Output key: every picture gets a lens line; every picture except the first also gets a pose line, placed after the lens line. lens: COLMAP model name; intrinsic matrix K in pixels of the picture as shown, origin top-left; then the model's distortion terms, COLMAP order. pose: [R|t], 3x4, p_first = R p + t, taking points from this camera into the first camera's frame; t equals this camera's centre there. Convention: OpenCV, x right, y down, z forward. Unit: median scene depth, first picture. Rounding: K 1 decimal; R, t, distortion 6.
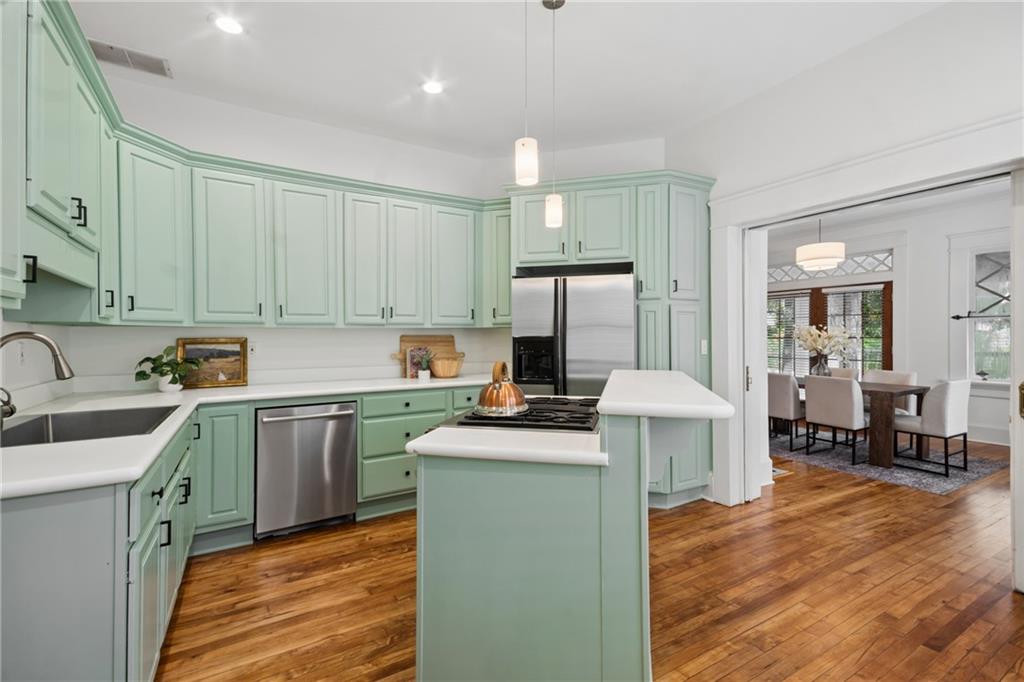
lens RADIAL K [[441.1, 0, 512.2], [0, 441.1, 335.5], [0, 0, 1]] dist [0.034705, 0.000271]
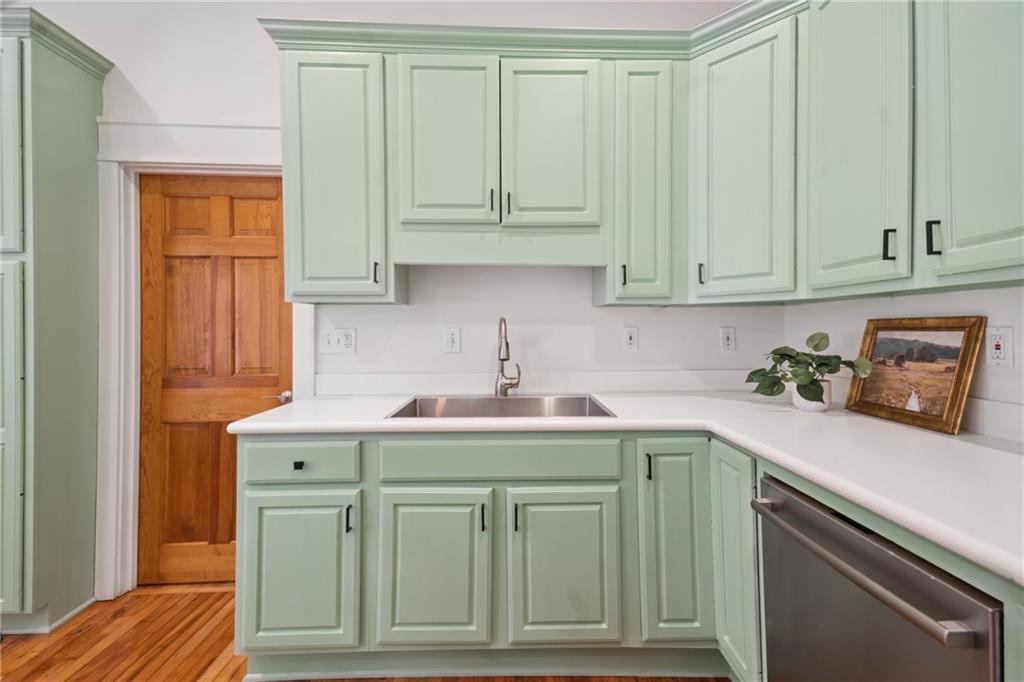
lens RADIAL K [[448.4, 0, 514.2], [0, 448.4, 327.2], [0, 0, 1]] dist [0.020109, -0.000232]
pose [[-0.489557, 0.002544, -0.871967, -0.044031], [0.012547, 0.999913, -0.004127, 0.012613], [0.871881, -0.012961, -0.489547, 0.906318]]
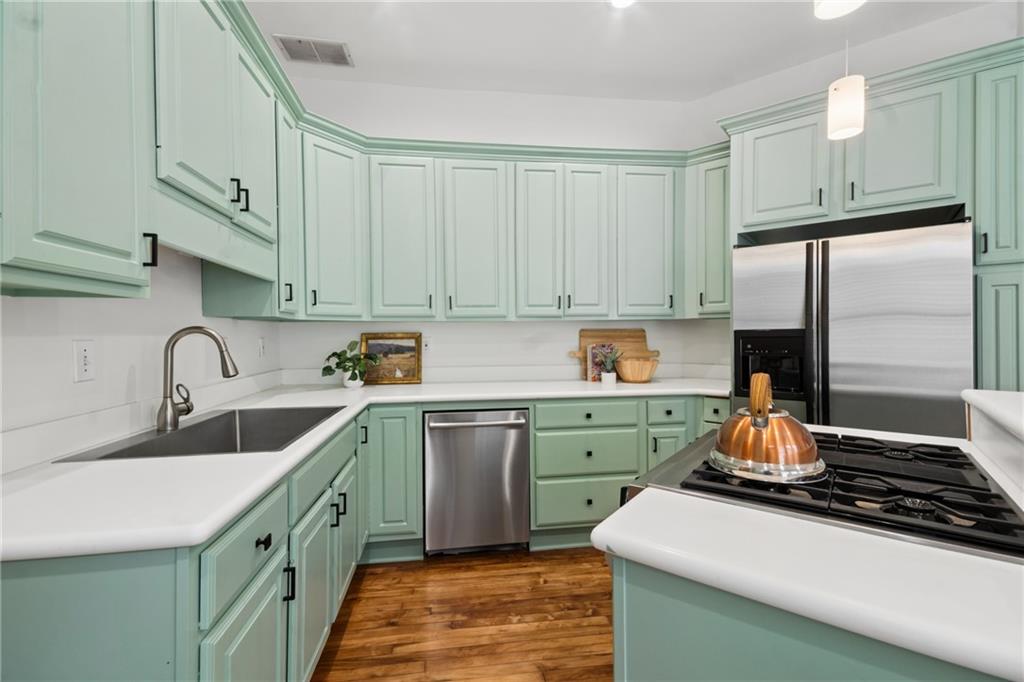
lens RADIAL K [[445.5, 0, 513.4], [0, 445.5, 336.0], [0, 0, 1]] dist [0.022531, -0.000113]
pose [[0.923112, 0.000473, -0.384530, -0.057337], [0.004389, 0.999921, 0.011766, 0.002100], [0.384505, -0.012549, 0.923037, 0.223082]]
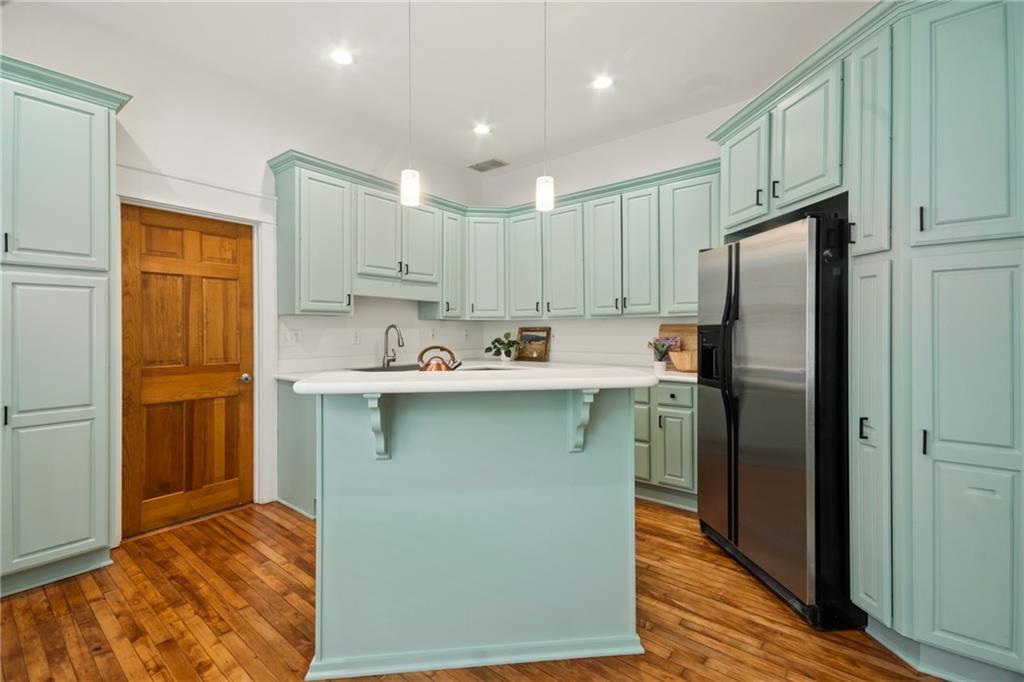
lens RADIAL K [[448.4, 0, 514.2], [0, 448.4, 327.2], [0, 0, 1]] dist [0.020109, -0.000232]
pose [[0.357029, -0.001591, -0.934092, 0.705898], [0.006129, 0.999981, 0.000639, 0.003550], [0.934073, -0.005953, 0.357032, 0.437606]]
